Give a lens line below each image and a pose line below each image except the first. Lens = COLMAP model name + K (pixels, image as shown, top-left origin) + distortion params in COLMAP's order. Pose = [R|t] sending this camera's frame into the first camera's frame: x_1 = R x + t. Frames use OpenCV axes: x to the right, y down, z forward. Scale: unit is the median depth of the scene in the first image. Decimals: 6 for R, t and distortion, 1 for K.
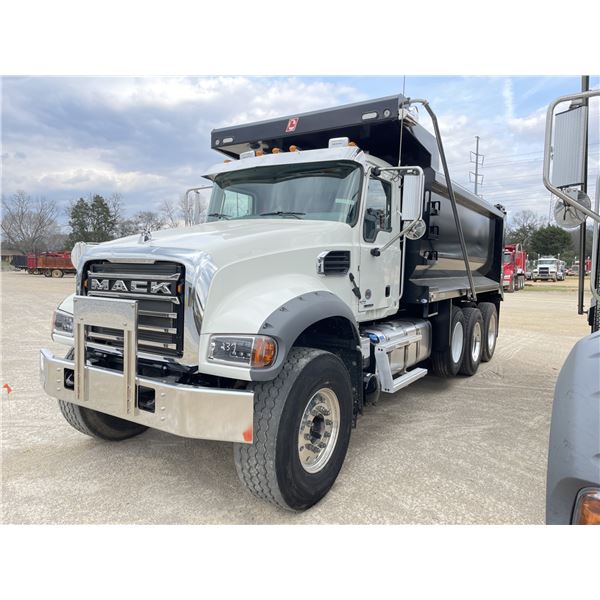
lens RADIAL K [[463.8, 0, 284.8], [0, 463.8, 300.3], [0, 0, 1]] dist [0.105932, -0.031361]
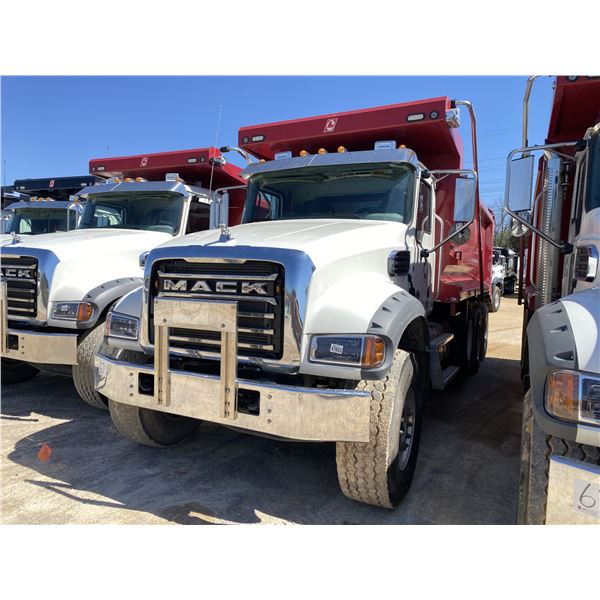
lens RADIAL K [[463.8, 0, 308.2], [0, 463.8, 301.4], [0, 0, 1]] dist [0.105932, -0.031361]
pose [[0.990776, -0.010501, 0.135100, -0.277886], [0.009982, 0.999940, 0.004517, -0.003151], [-0.135140, -0.003127, 0.990822, 0.016505]]
